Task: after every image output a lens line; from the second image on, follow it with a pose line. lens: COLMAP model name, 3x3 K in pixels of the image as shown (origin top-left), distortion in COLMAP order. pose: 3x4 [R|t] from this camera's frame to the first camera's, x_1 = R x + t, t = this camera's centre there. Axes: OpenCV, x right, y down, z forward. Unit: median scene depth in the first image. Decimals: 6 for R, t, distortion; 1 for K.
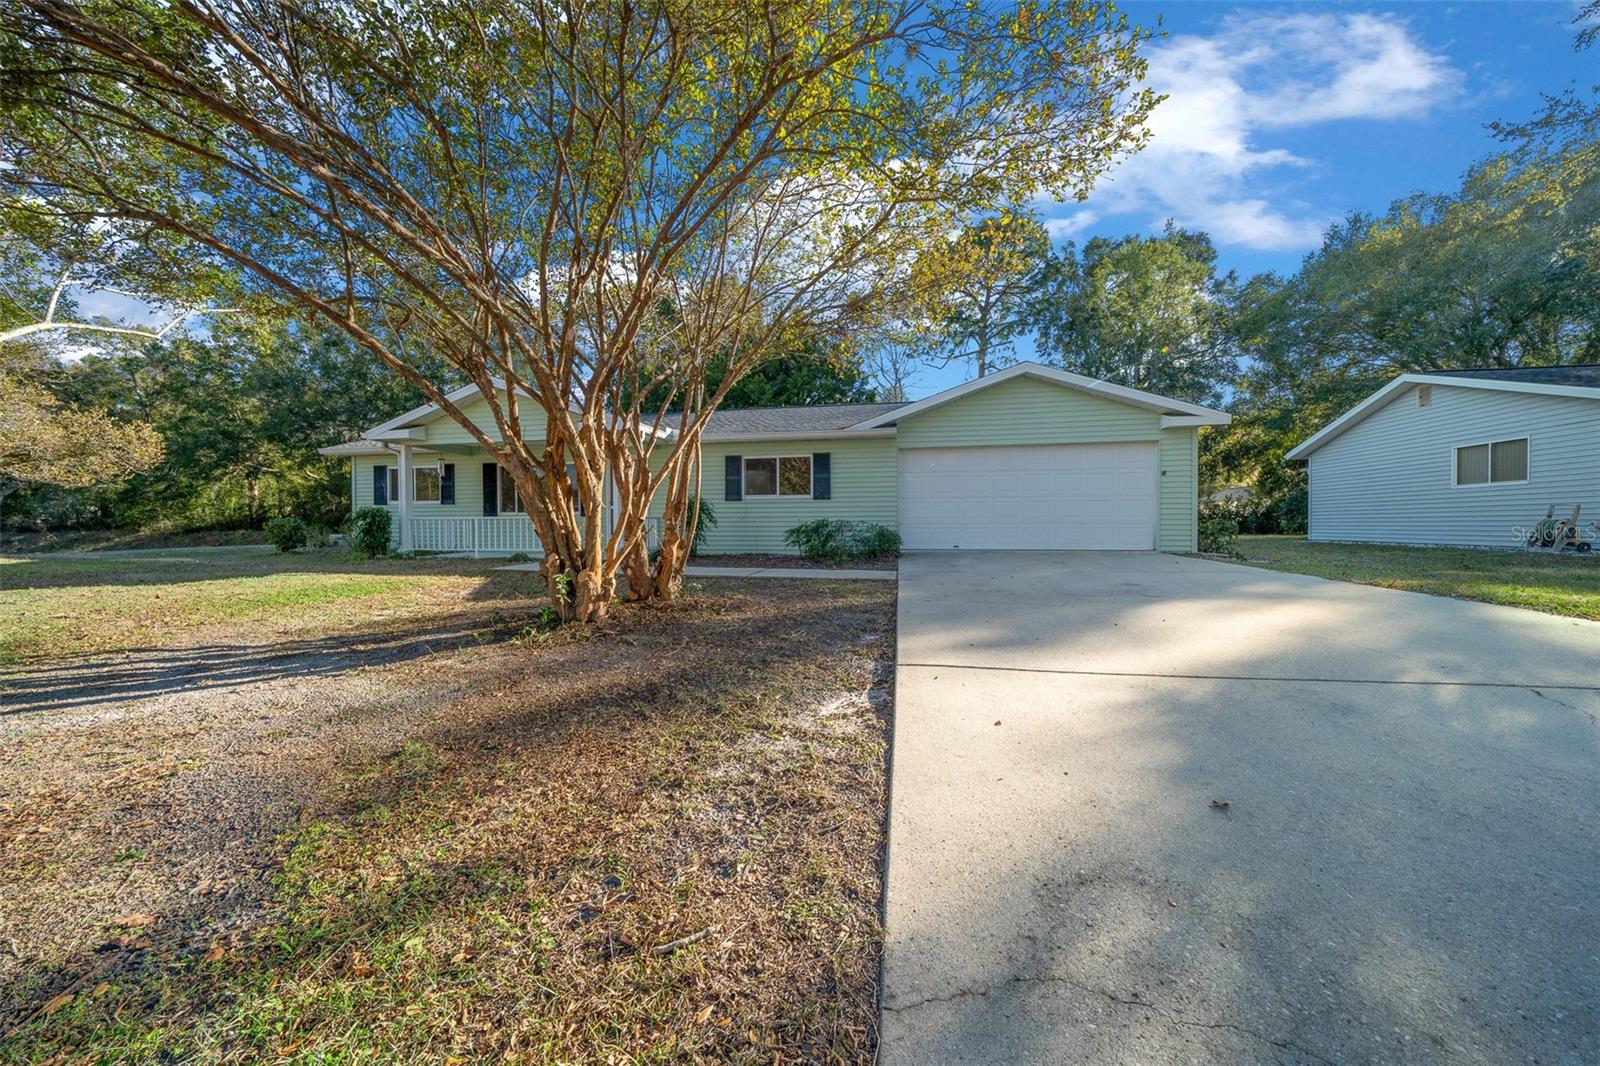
lens RADIAL K [[567.4, 0, 794.4], [0, 567.4, 533.4], [0, 0, 1]] dist [-0.001375, -0.000087]
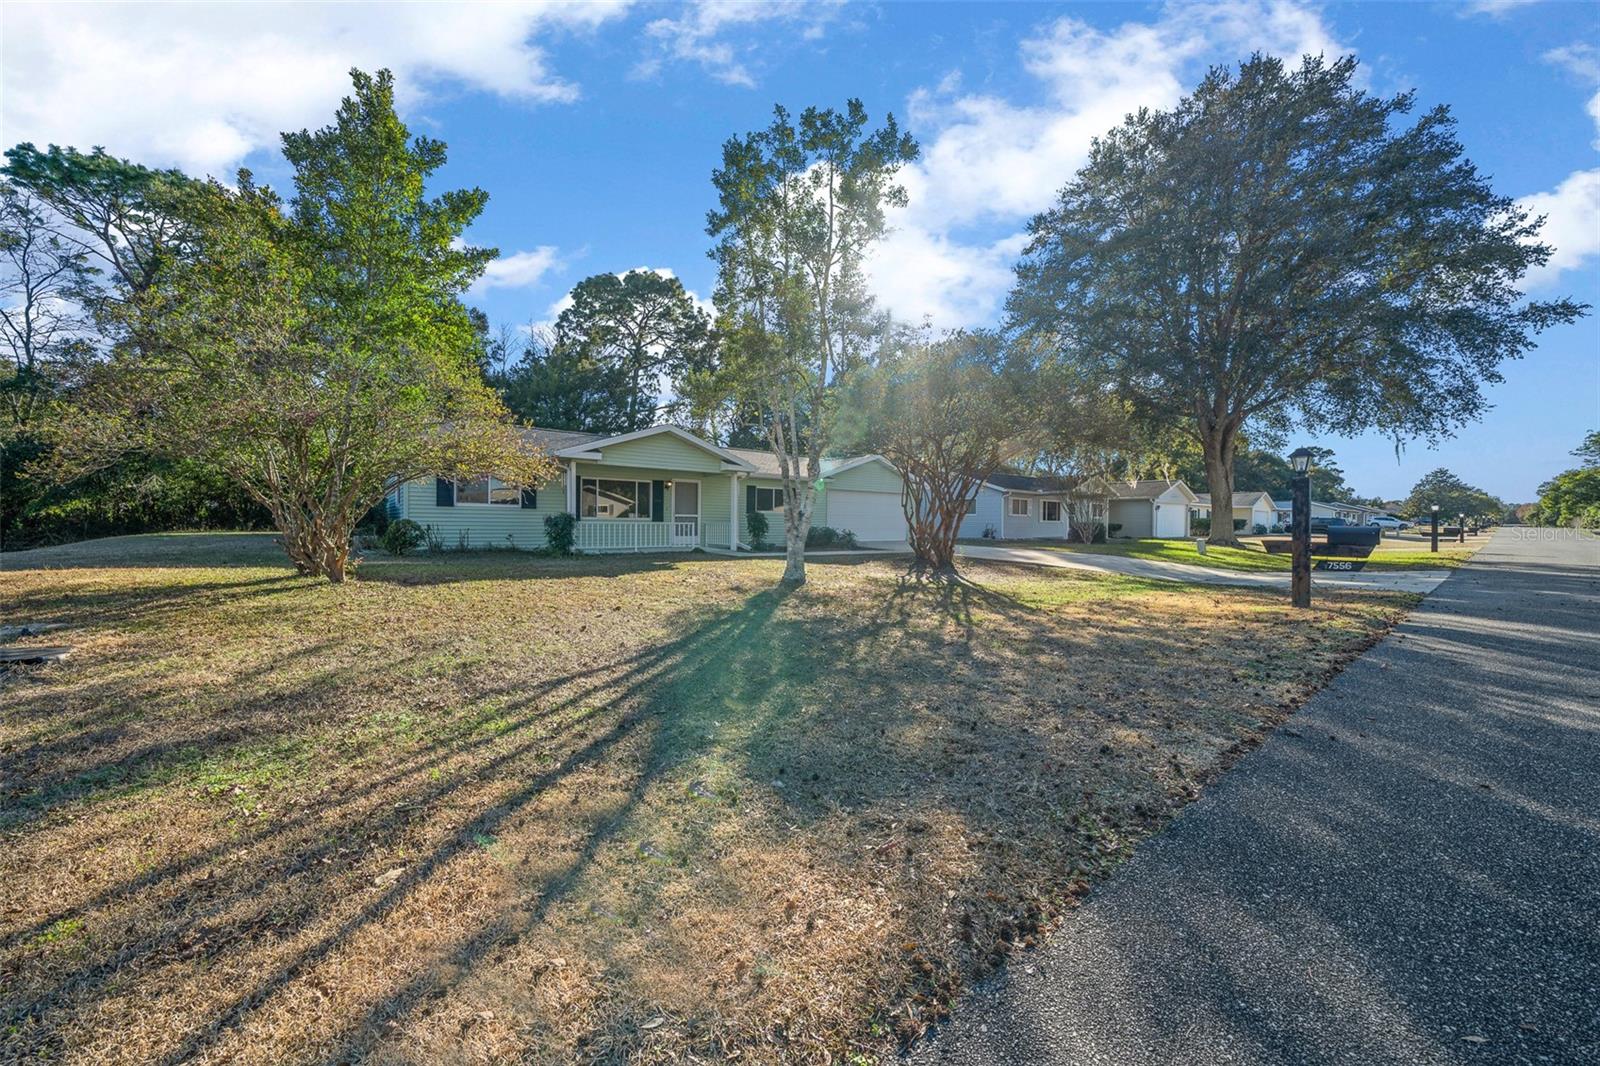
lens RADIAL K [[588.4, 0, 819.8], [0, 588.4, 530.4], [0, 0, 1]] dist [-0.001456, 0.000011]
pose [[0.622257, 0.002004, 0.782810, -1.316884], [-0.001604, 0.999998, -0.001285, -0.008760], [-0.782811, -0.000456, 0.622259, -0.199849]]
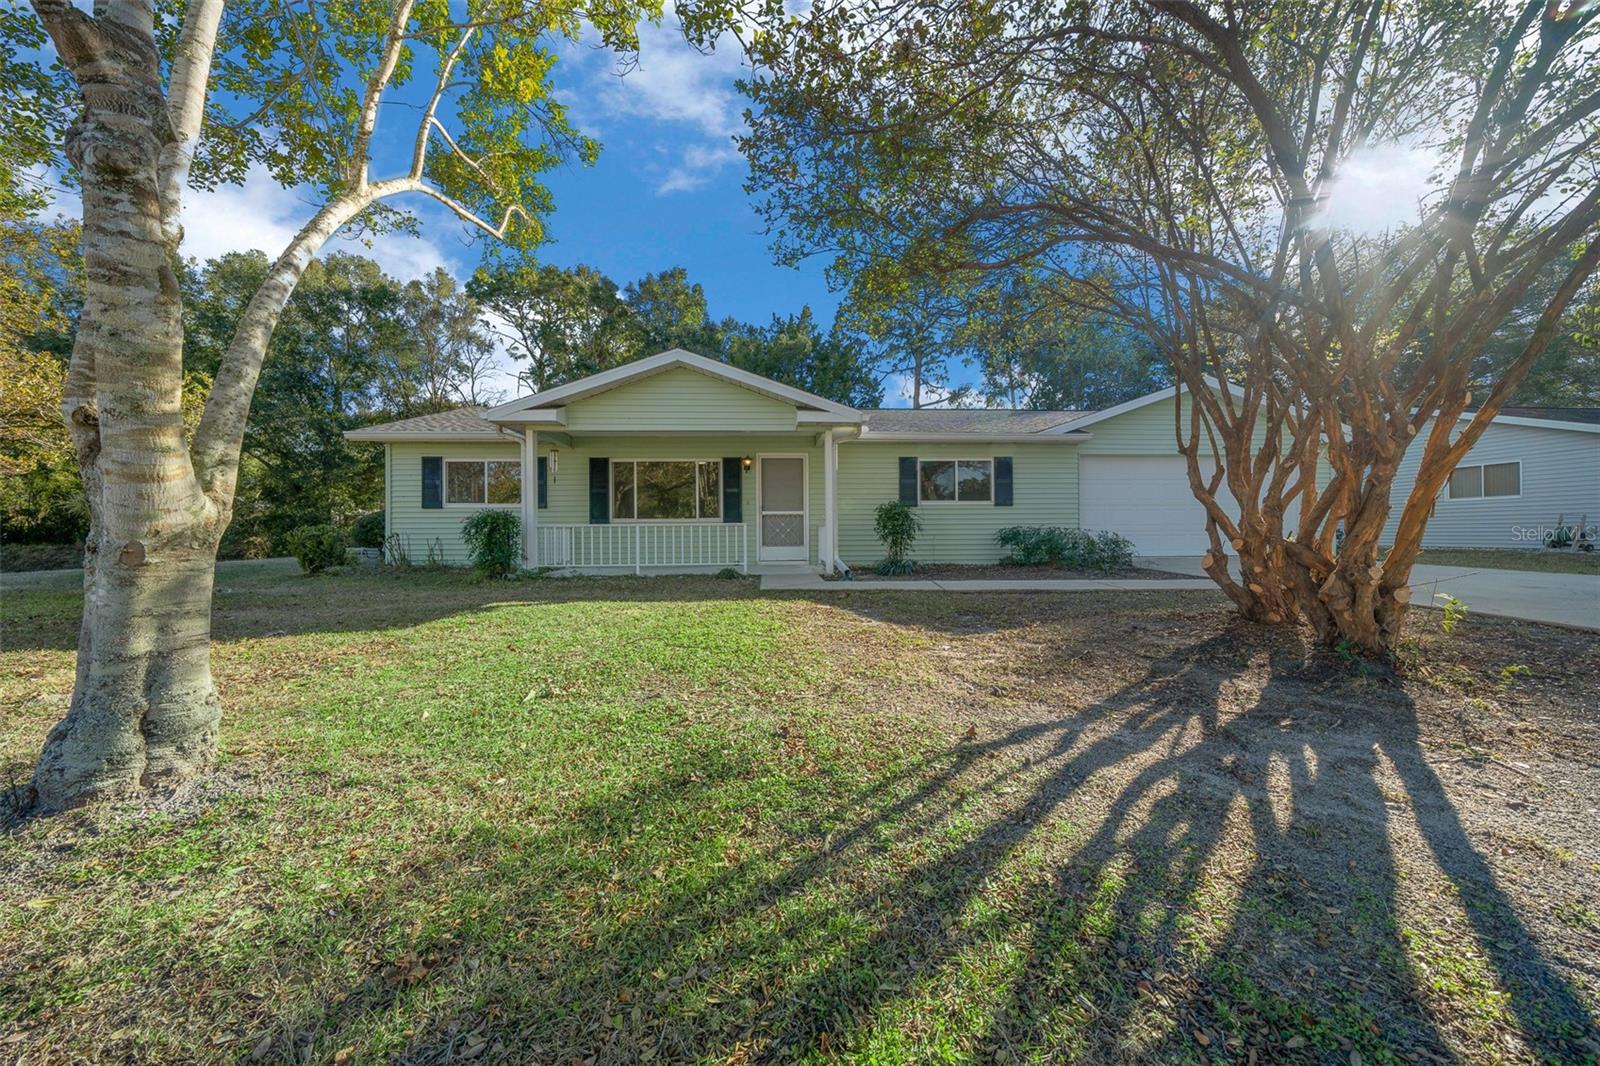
lens RADIAL K [[564.0, 0, 794.5], [0, 564.0, 533.4], [0, 0, 1]] dist [-0.001116, -0.000080]
pose [[0.969305, -0.003779, 0.245831, -0.515797], [0.007861, 0.999847, -0.015629, -0.001942], [-0.245734, 0.017082, 0.969187, 0.168533]]
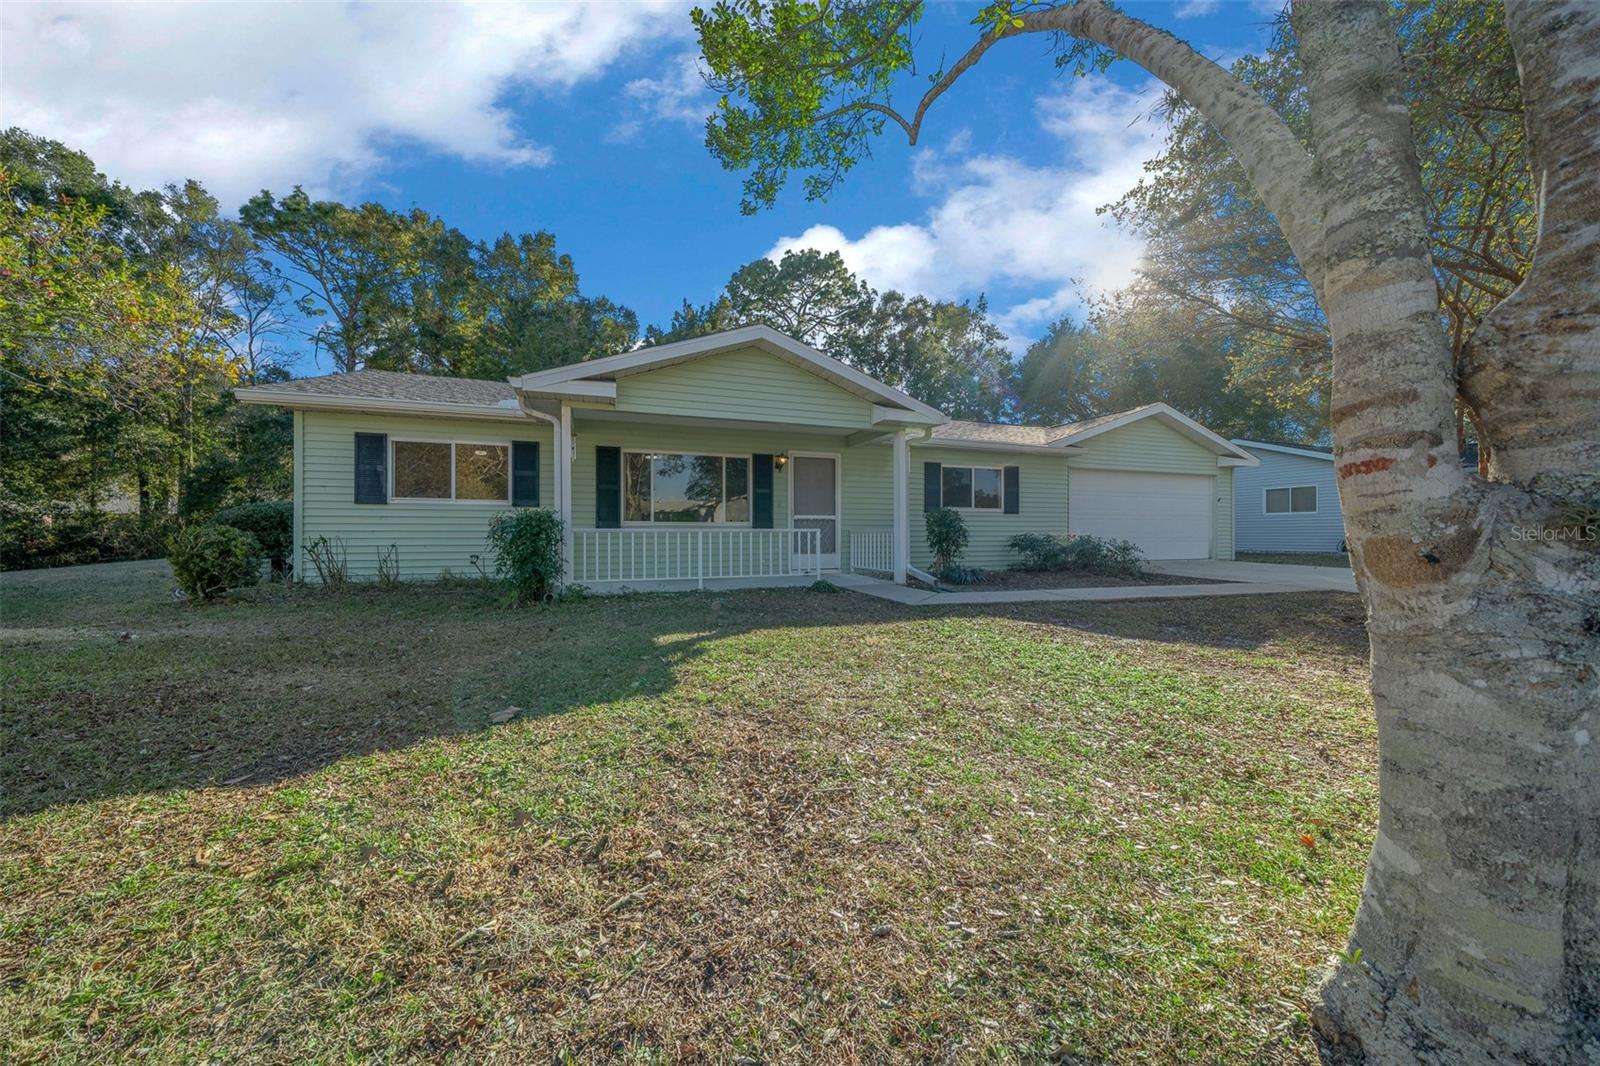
lens RADIAL K [[567.4, 0, 794.4], [0, 567.4, 533.4], [0, 0, 1]] dist [-0.001375, -0.000087]
pose [[0.849530, 0.003079, 0.527531, -0.778801], [0.006369, 0.999850, -0.016094, -0.012088], [-0.527502, 0.017032, 0.849383, 0.358224]]
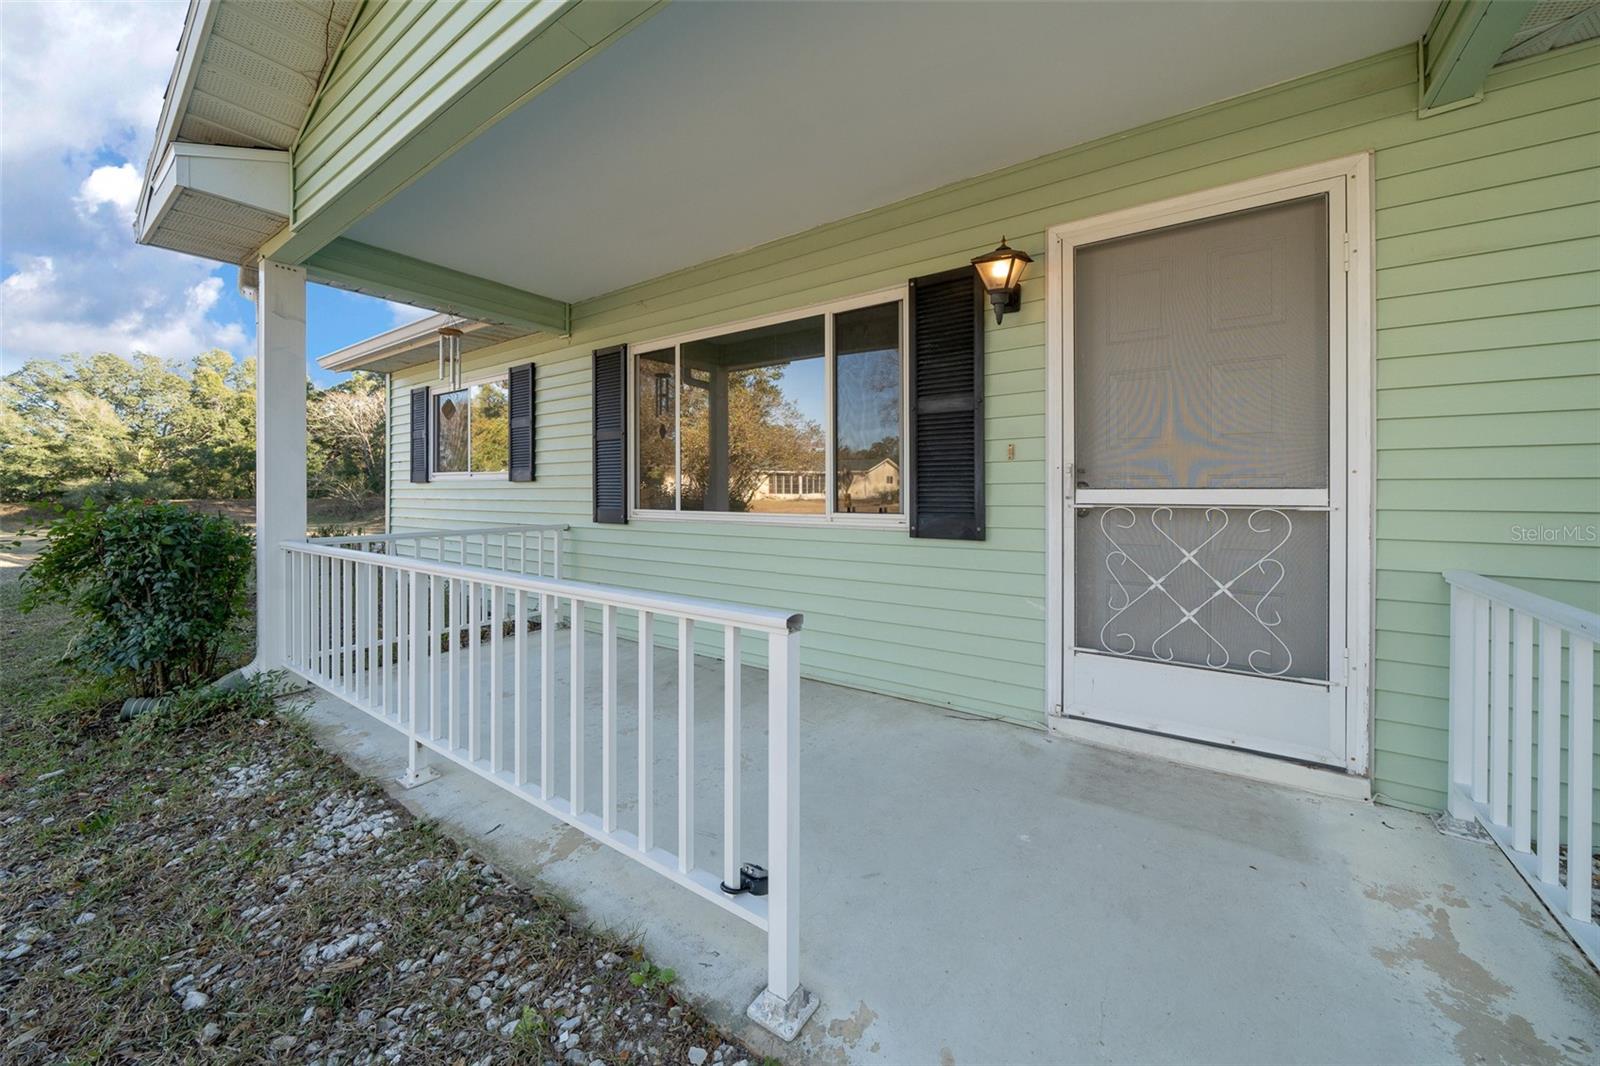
lens RADIAL K [[583.2, 0, 795.1], [0, 583.2, 495.0], [0, 0, 1]] dist [-0.010061, 0.000001]
pose [[0.912779, 0.004379, -0.408431, -0.349428], [-0.007375, 0.999956, -0.005760, -0.048403], [0.408388, 0.008269, 0.912771, 0.834365]]
